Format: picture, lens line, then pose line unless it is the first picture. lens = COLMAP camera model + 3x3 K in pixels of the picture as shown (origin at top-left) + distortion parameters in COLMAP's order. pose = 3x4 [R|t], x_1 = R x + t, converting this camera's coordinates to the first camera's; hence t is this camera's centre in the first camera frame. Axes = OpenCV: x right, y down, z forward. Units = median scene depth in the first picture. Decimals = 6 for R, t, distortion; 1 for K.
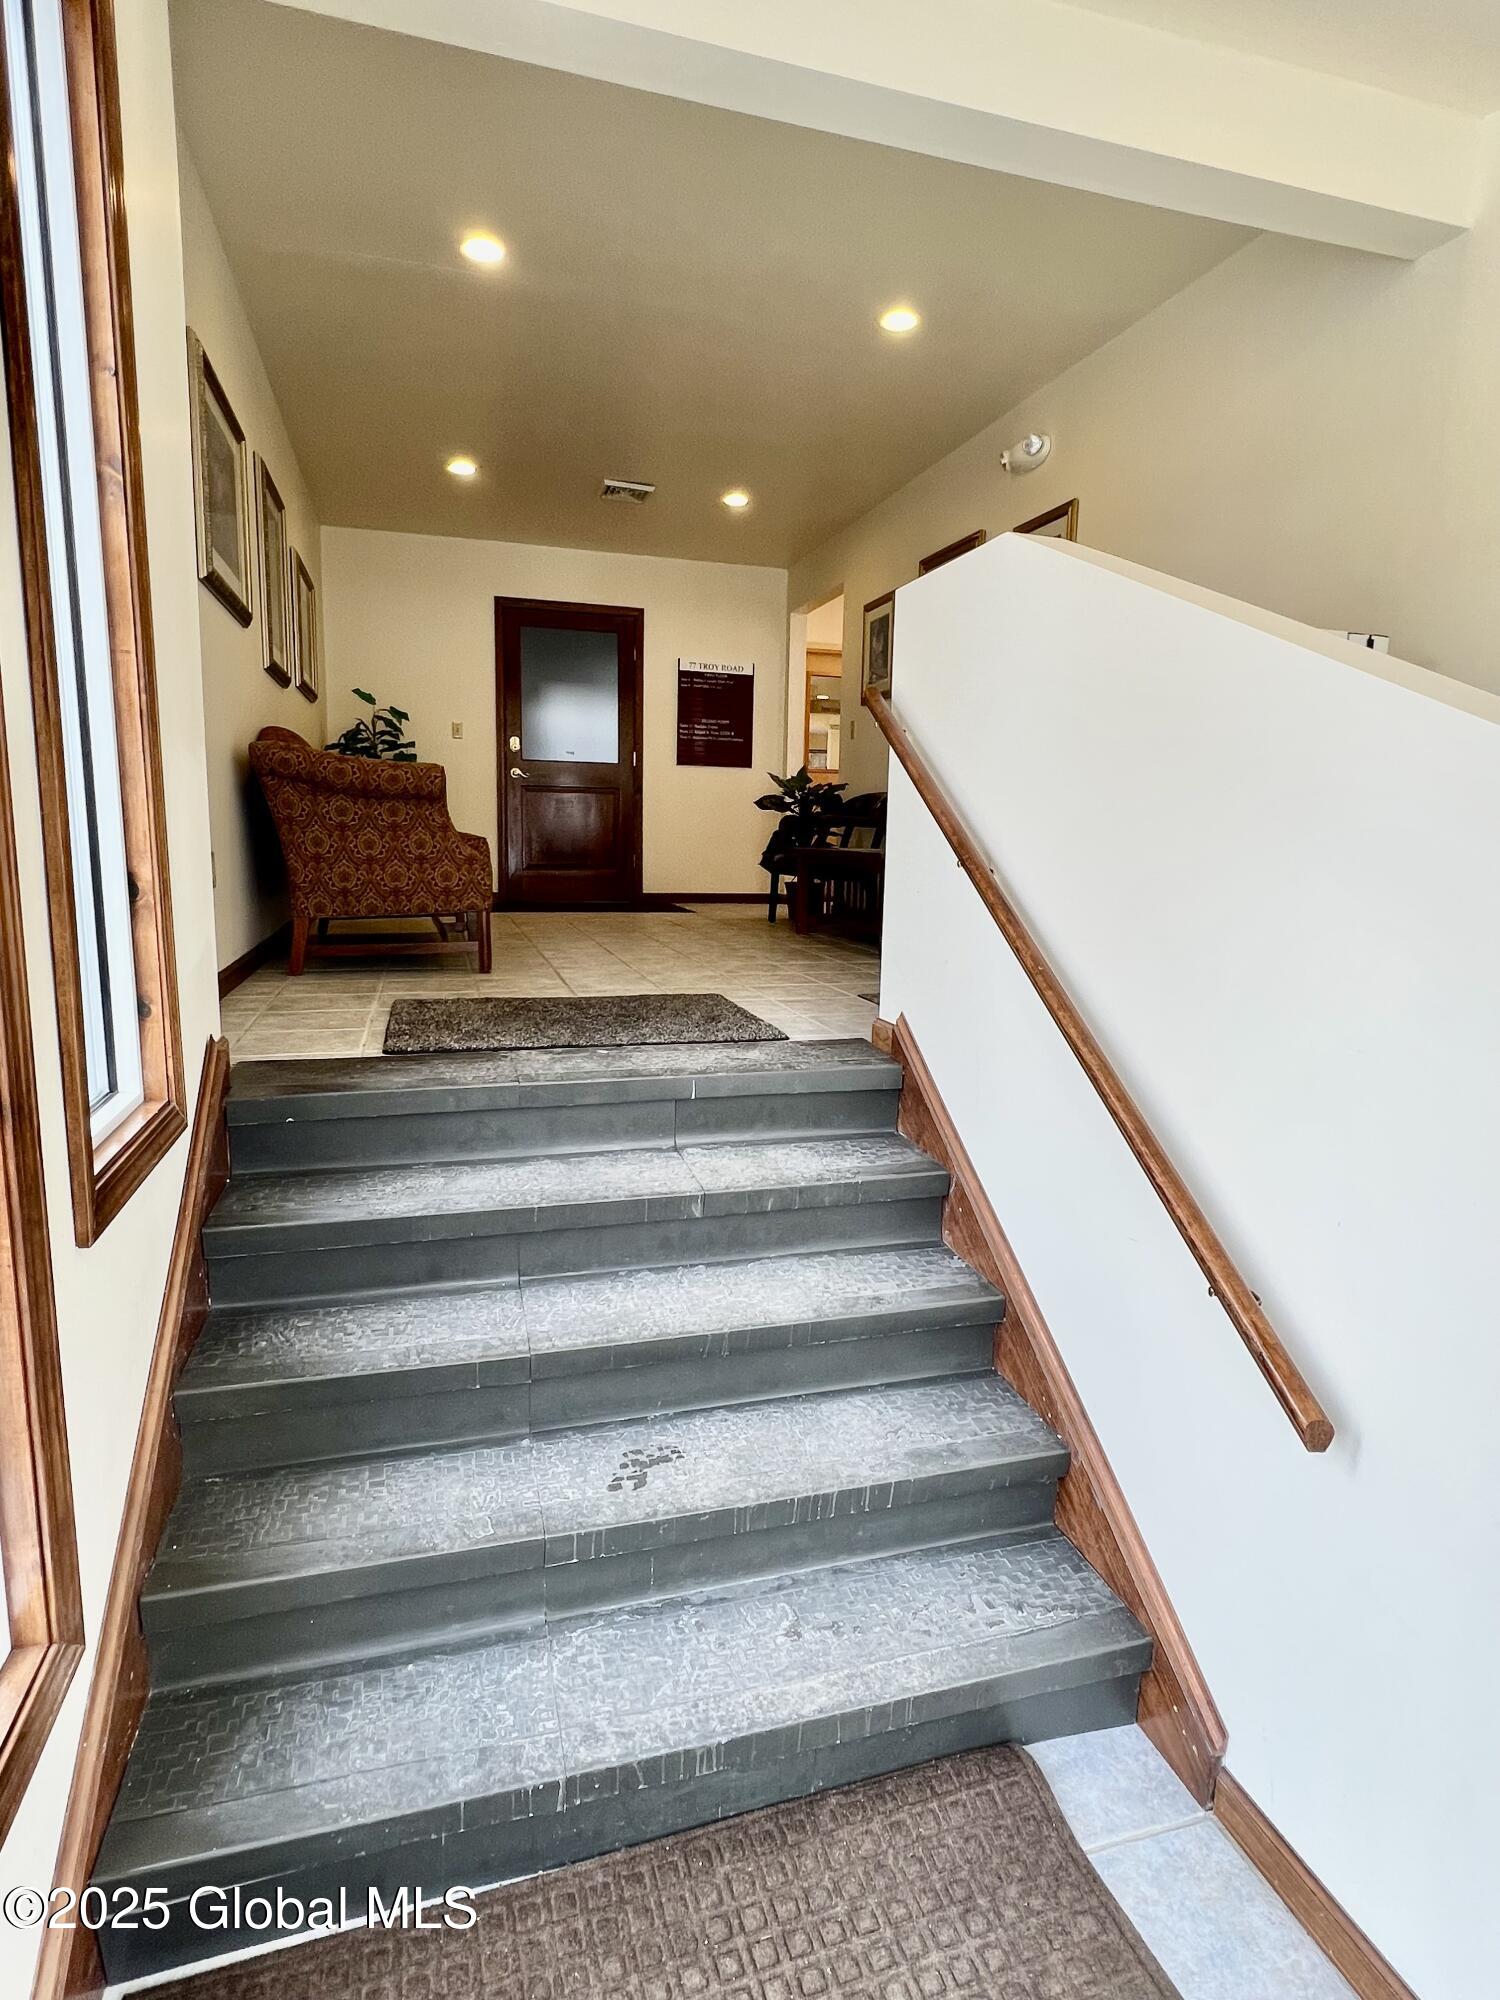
lens RADIAL K [[1061.3, 0, 750.5], [0, 1061.3, 1001.0], [0, 0, 1]] dist [-0.002357, -0.000128]
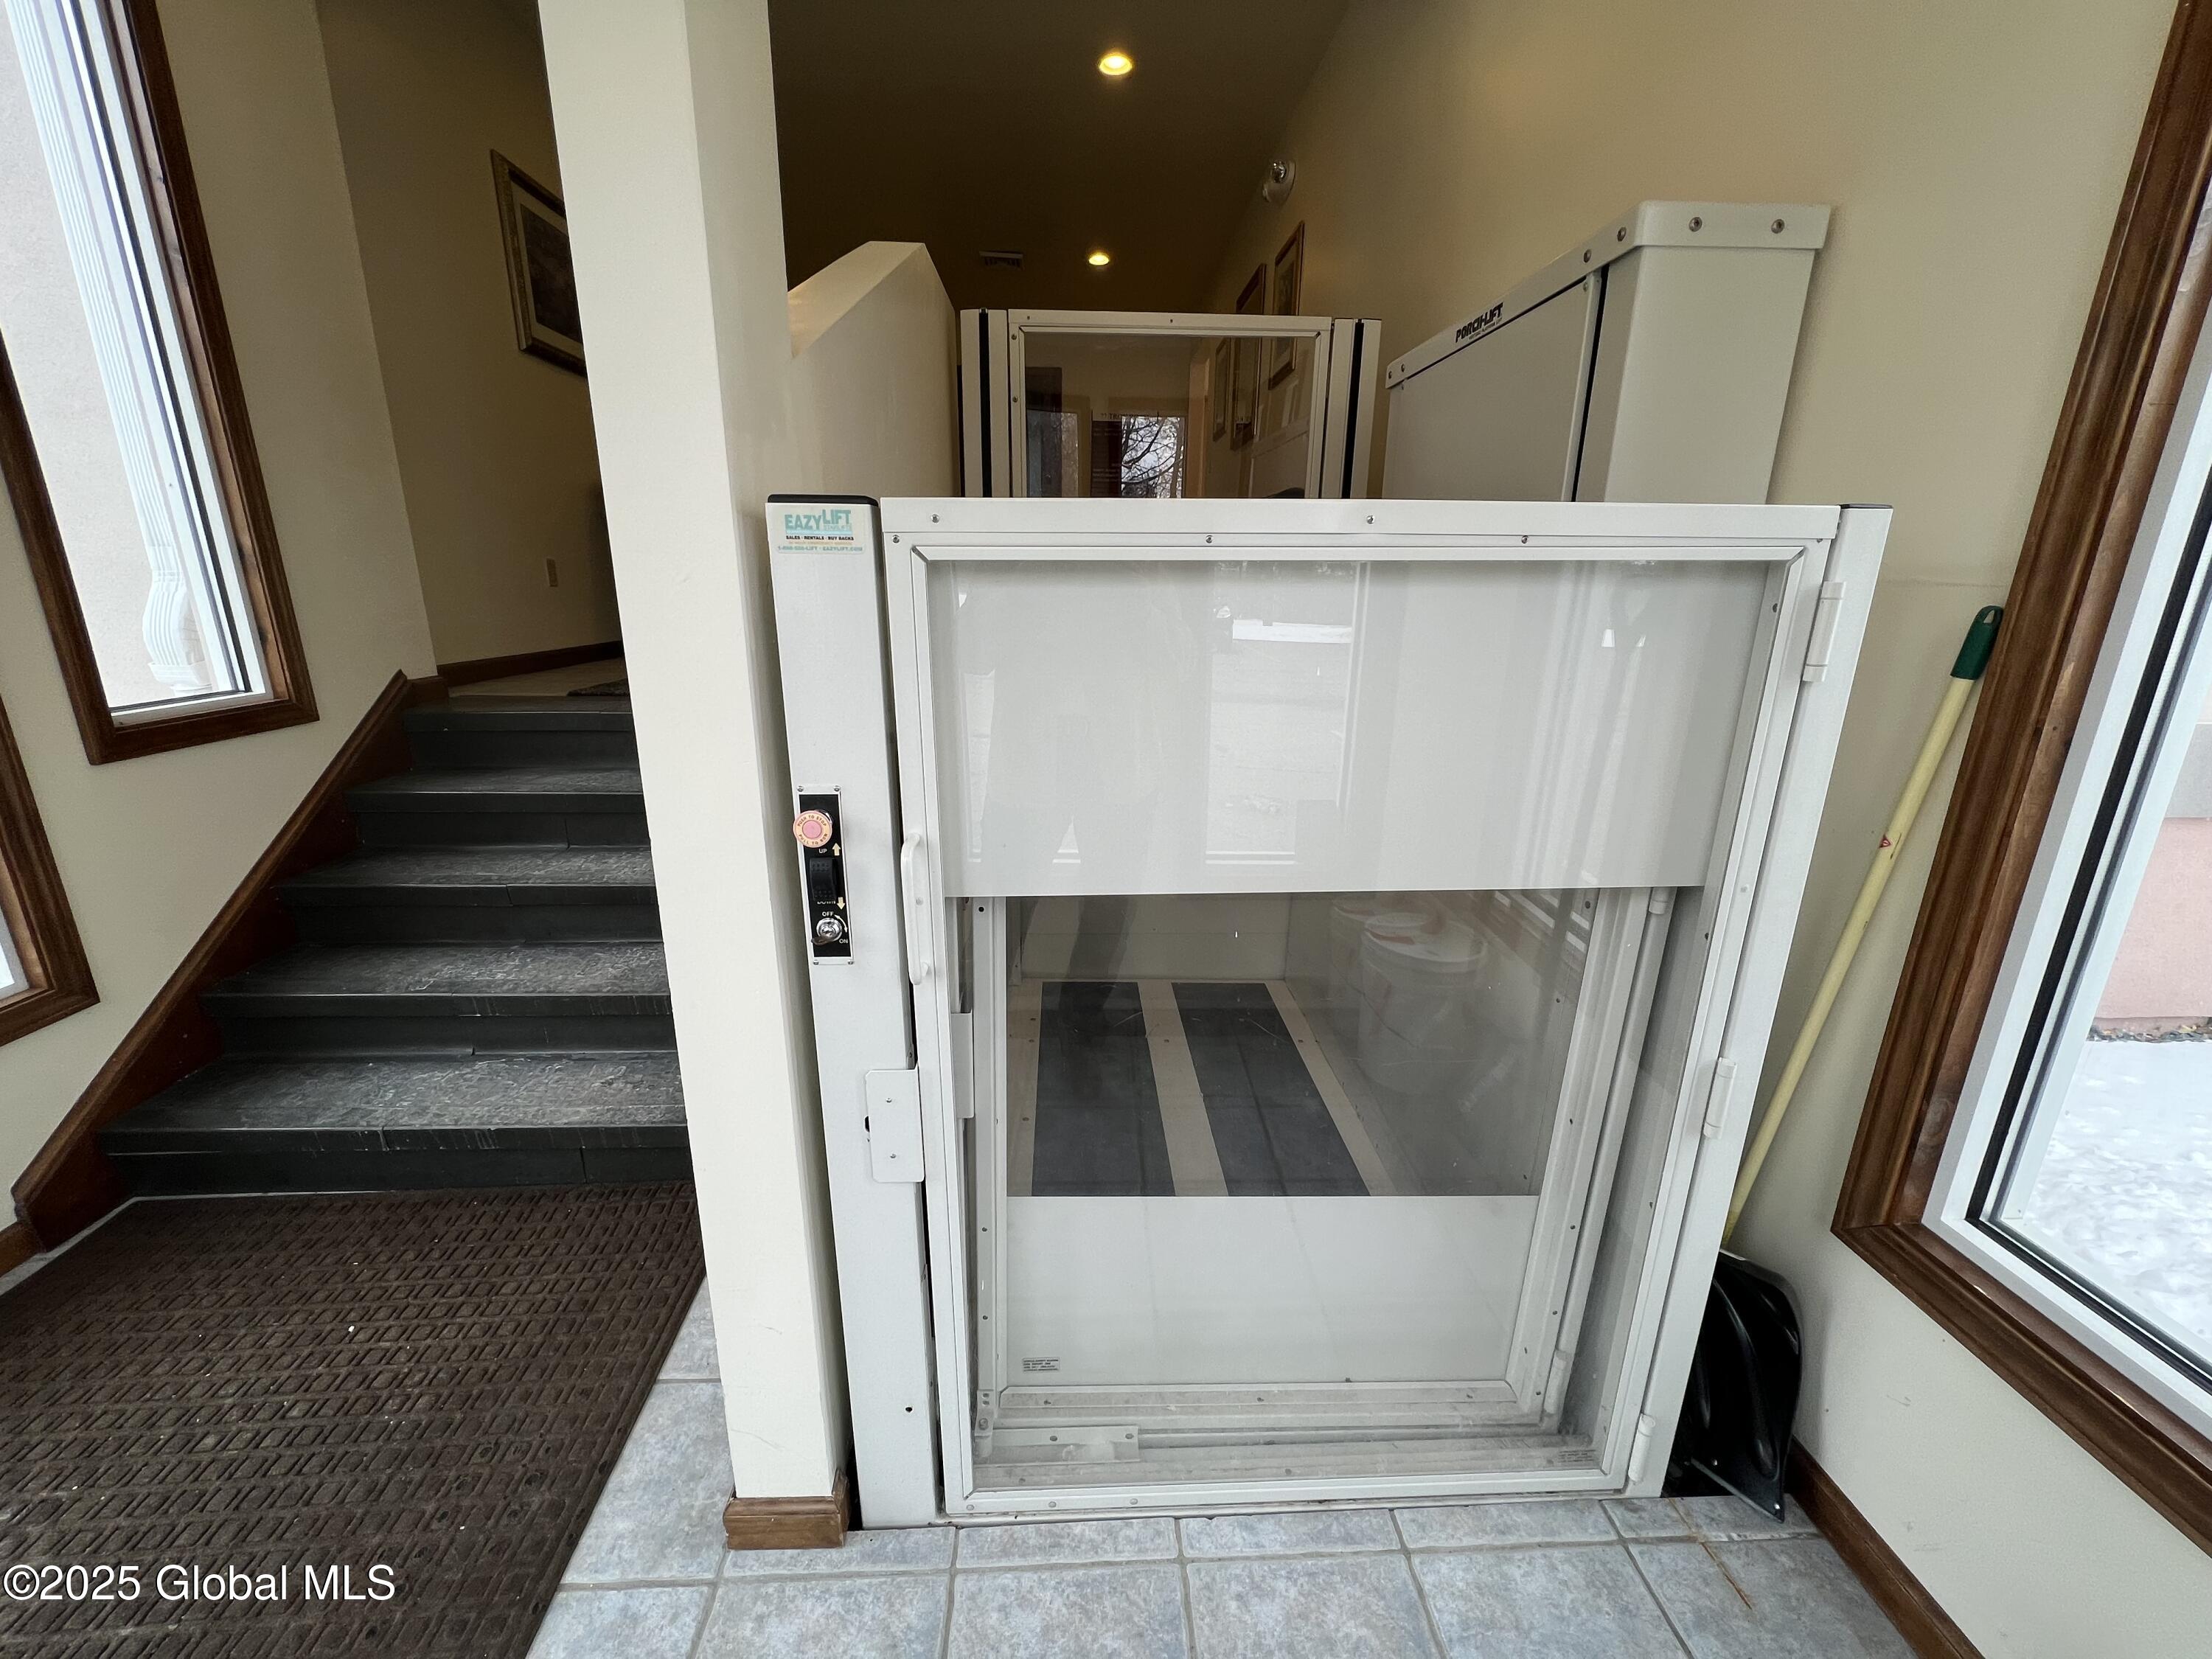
lens RADIAL K [[884.9, 0, 1099.8], [0, 884.9, 827.1], [0, 0, 1]] dist [-0.000232, -0.000014]
pose [[0.967659, 0.059865, -0.245056, 0.910849], [-0.032211, 0.992804, 0.115340, 0.093830], [0.250197, -0.103716, 0.962624, 0.057332]]
